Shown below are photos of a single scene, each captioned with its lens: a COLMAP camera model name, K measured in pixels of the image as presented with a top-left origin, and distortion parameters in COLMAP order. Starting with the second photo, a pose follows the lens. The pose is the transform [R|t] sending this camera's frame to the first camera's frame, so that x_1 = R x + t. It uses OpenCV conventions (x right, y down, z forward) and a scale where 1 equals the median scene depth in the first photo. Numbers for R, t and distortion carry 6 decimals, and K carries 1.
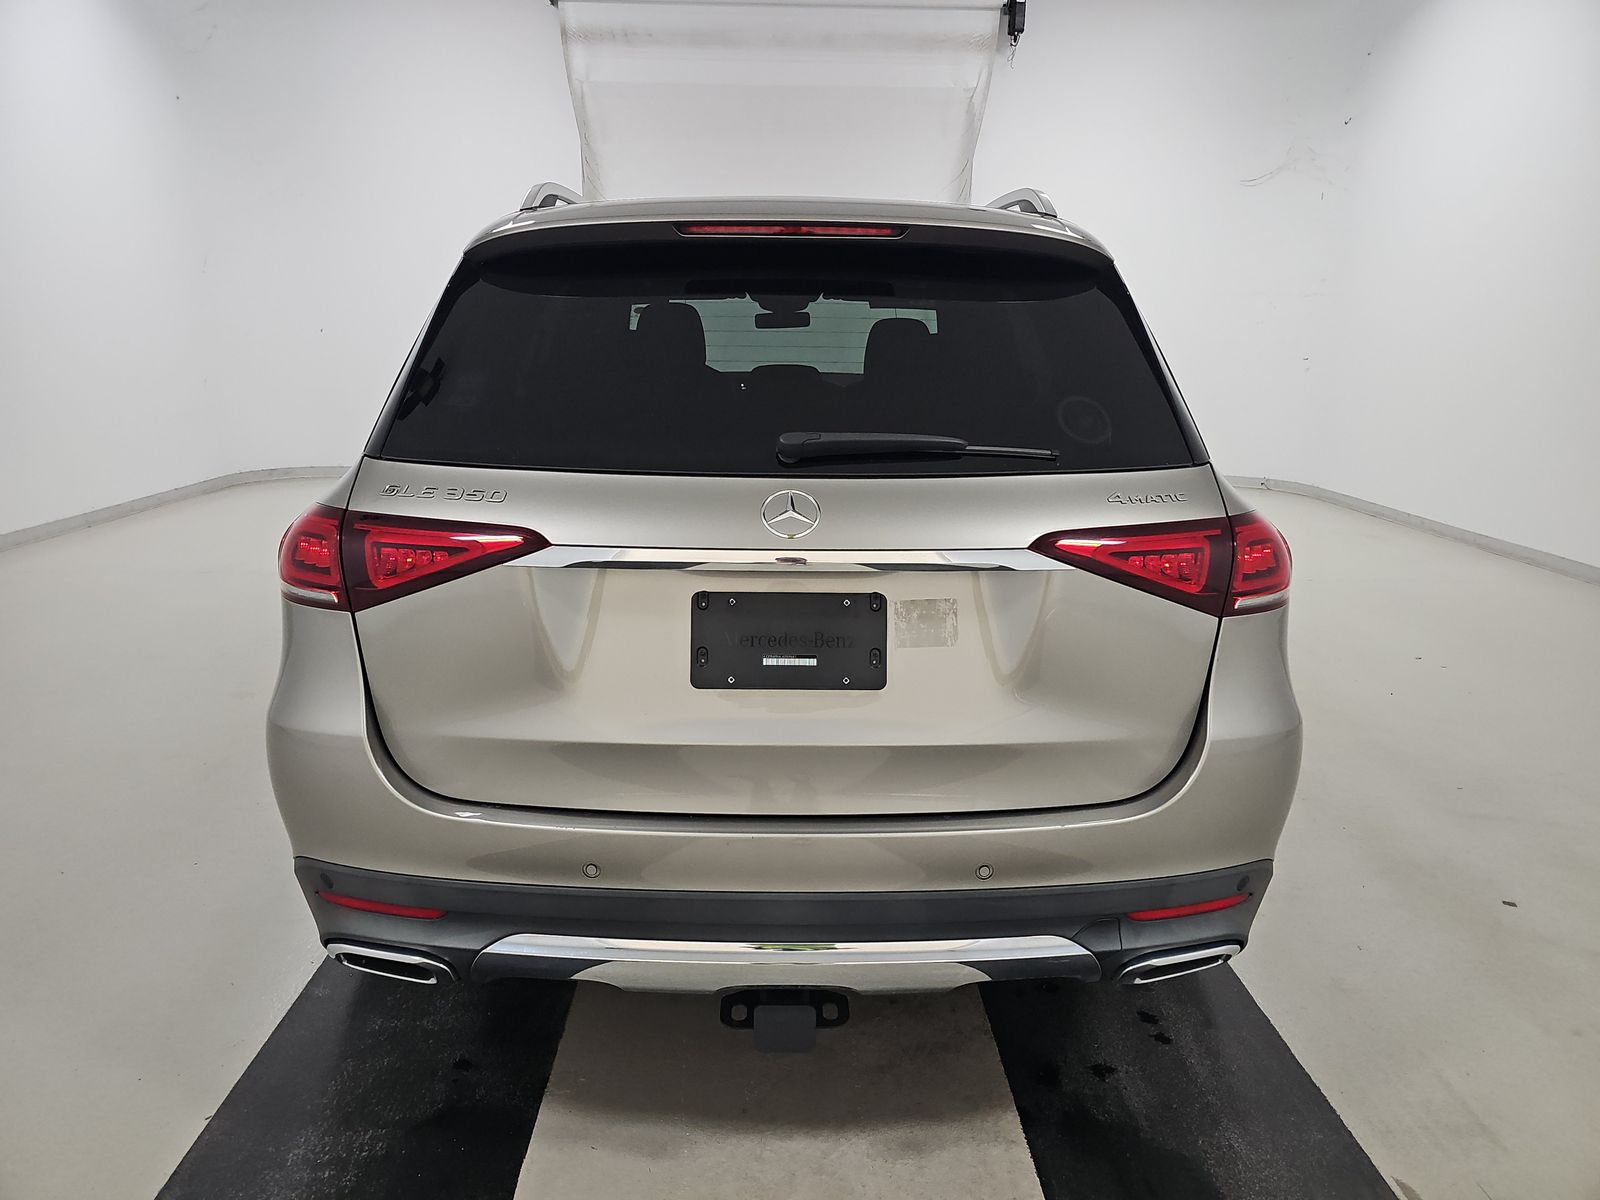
lens RADIAL K [[1085.9, 0, 785.3], [0, 1085.9, 605.1], [0, 0, 1]] dist [0.000010, 0.001490]
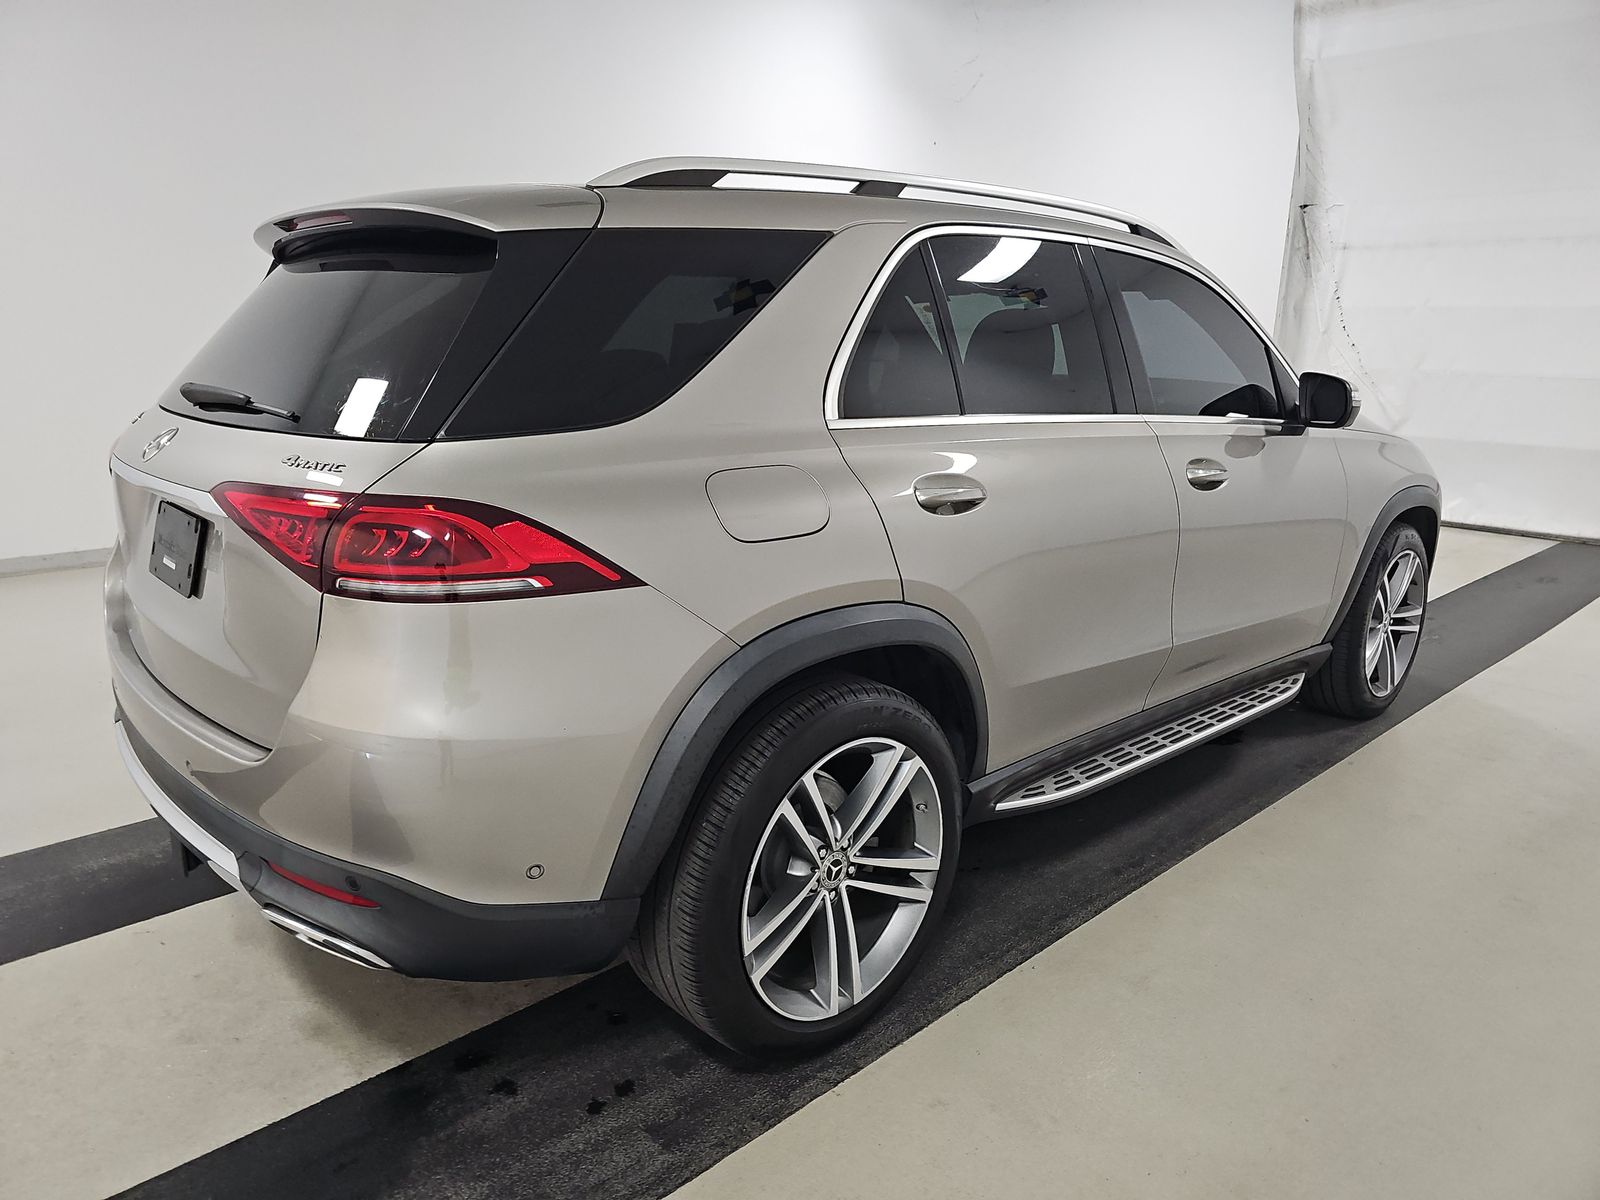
lens RADIAL K [[1085.9, 0, 785.3], [0, 1085.9, 605.1], [0, 0, 1]] dist [0.000010, 0.001490]
pose [[0.647048, 0.179361, -0.741053, 1.084836], [-0.191169, 0.979055, 0.070047, -0.097509], [0.738095, 0.096343, 0.667783, 0.510508]]
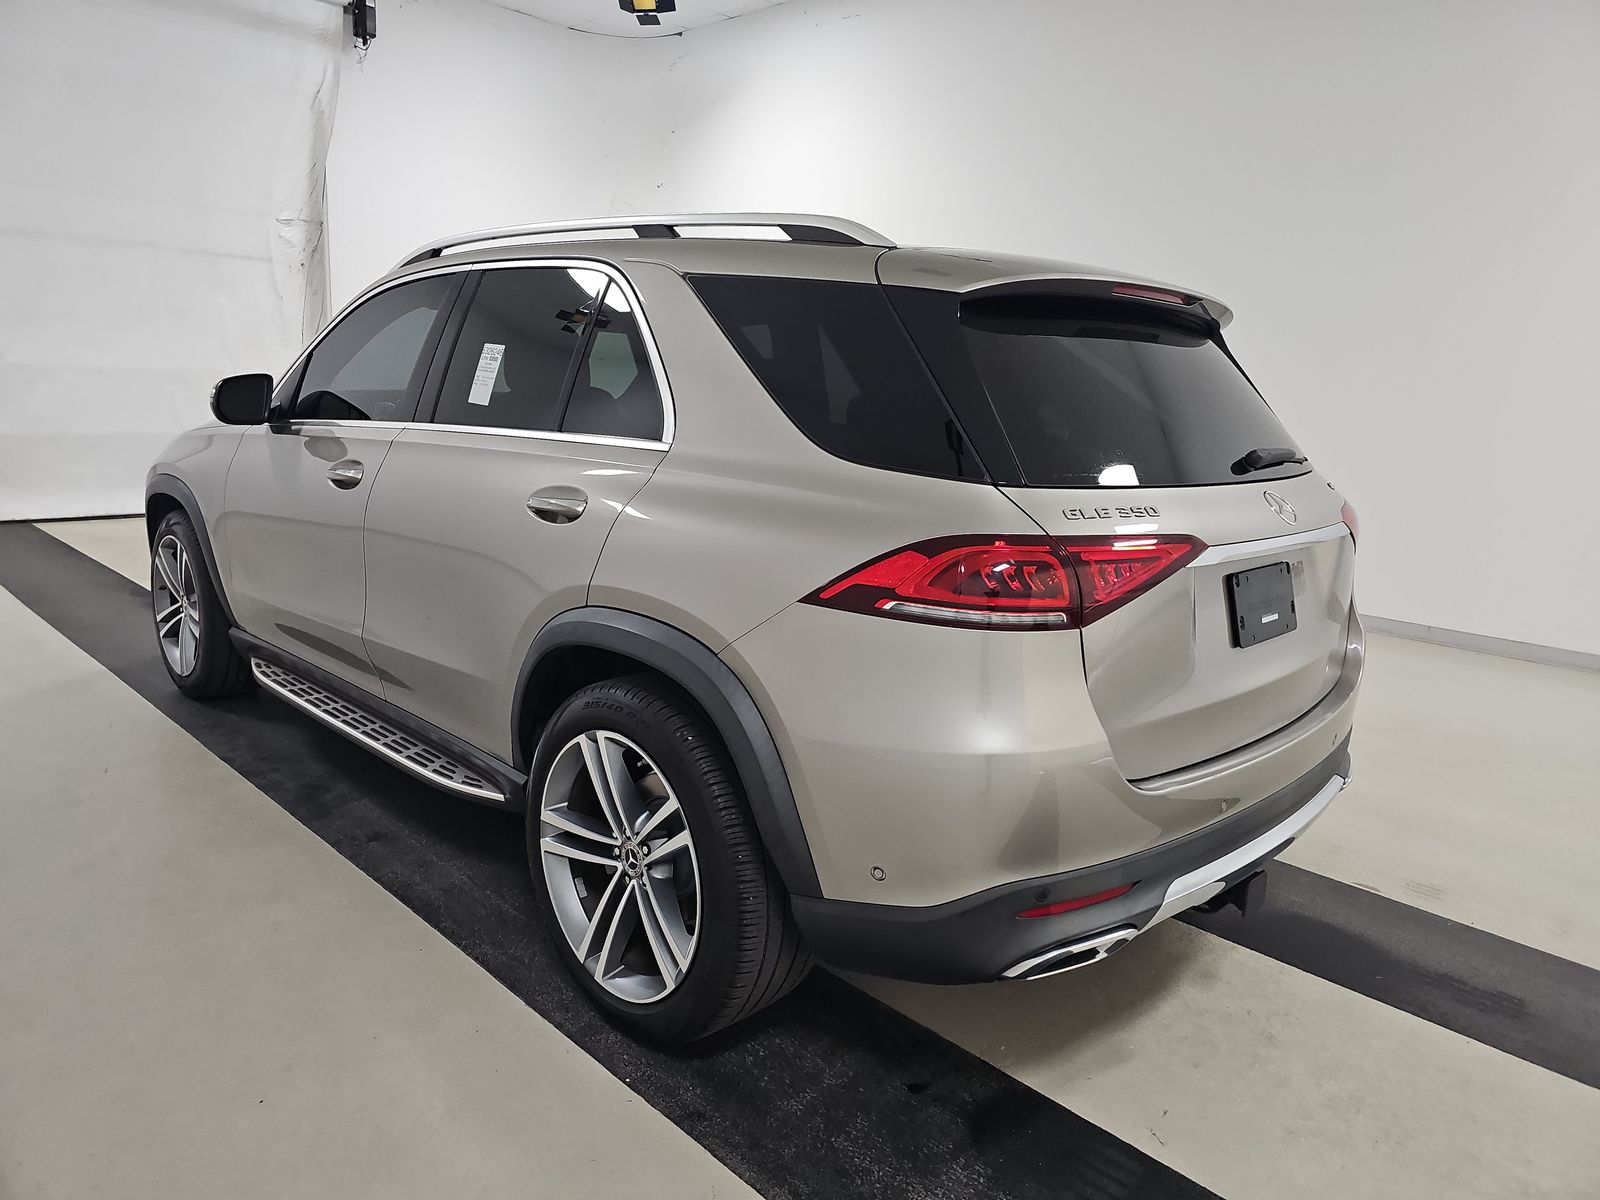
lens RADIAL K [[1097.5, 0, 800.0], [0, 1097.5, 600.0], [0, 0, 1]] dist [-0.001477, -0.001268]
pose [[0.706243, -0.133260, 0.695315, -1.014919], [0.146410, 0.988386, 0.040717, -0.079202], [-0.692665, 0.073045, 0.717551, 0.314036]]
